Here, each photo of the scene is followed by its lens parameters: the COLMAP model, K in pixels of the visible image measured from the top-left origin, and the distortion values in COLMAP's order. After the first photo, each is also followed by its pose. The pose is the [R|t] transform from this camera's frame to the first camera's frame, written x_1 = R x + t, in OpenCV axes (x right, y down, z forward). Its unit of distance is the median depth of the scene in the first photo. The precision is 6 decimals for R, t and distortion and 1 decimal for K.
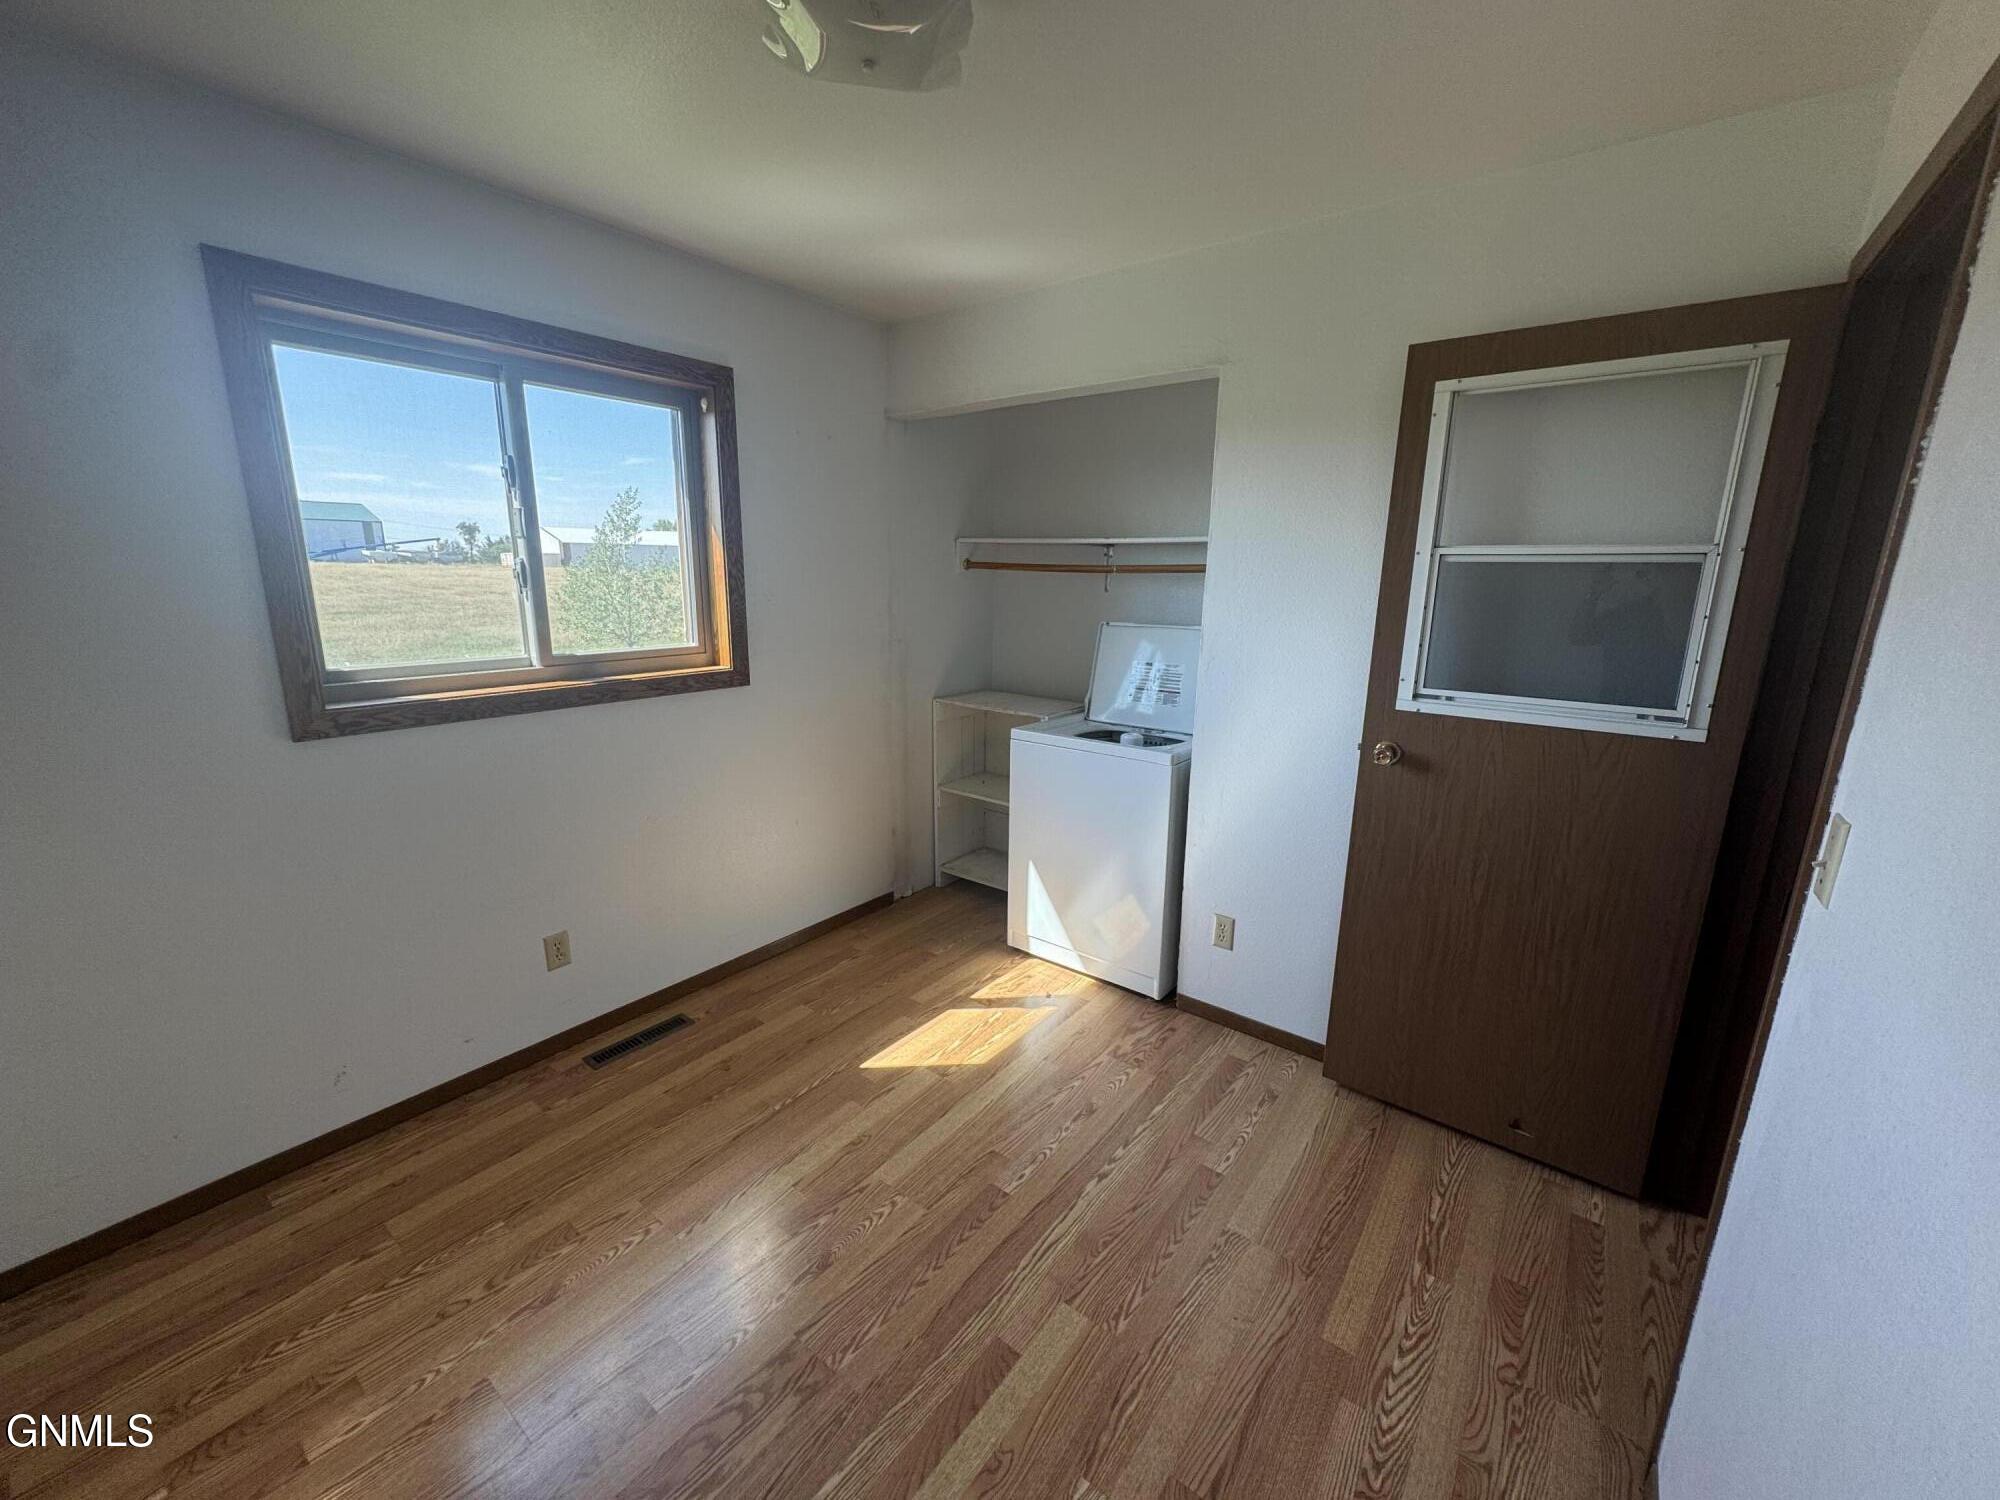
lens RADIAL K [[801.3, 0, 1000.0], [0, 801.3, 750.0], [0, 0, 1]] dist [0.001444, 0.000056]
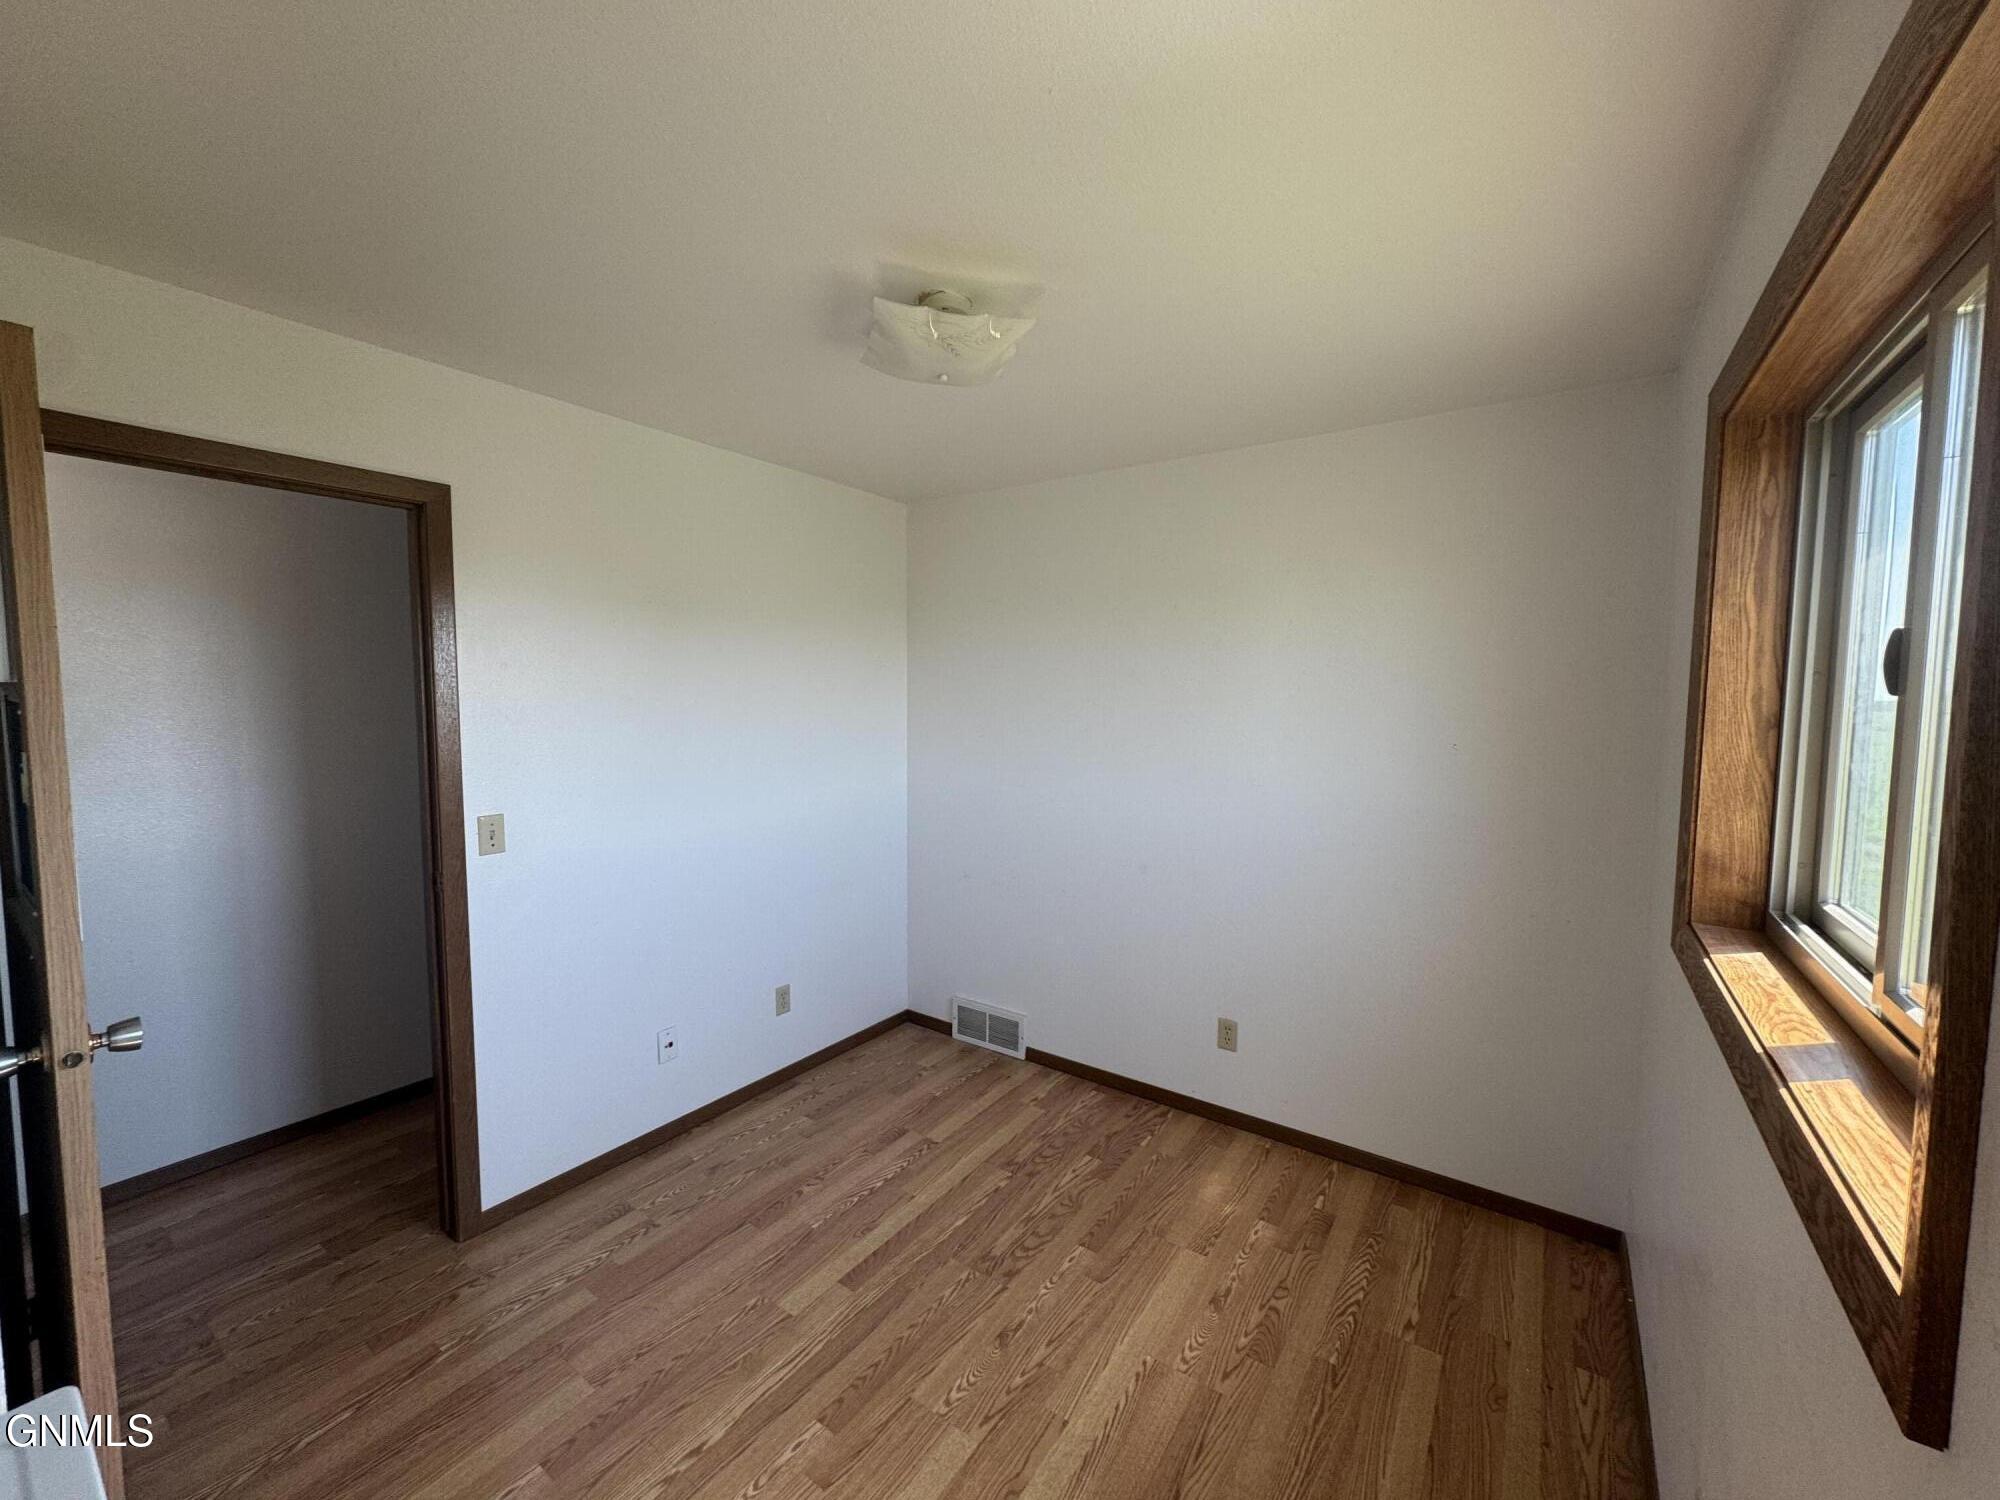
lens RADIAL K [[801.3, 0, 1000.0], [0, 801.3, 750.0], [0, 0, 1]] dist [0.001444, 0.000056]
pose [[-0.998524, -0.017737, -0.051338, -0.144034], [-0.032001, 0.955825, 0.292190, -0.451851], [0.043888, 0.293402, -0.954981, 1.806650]]
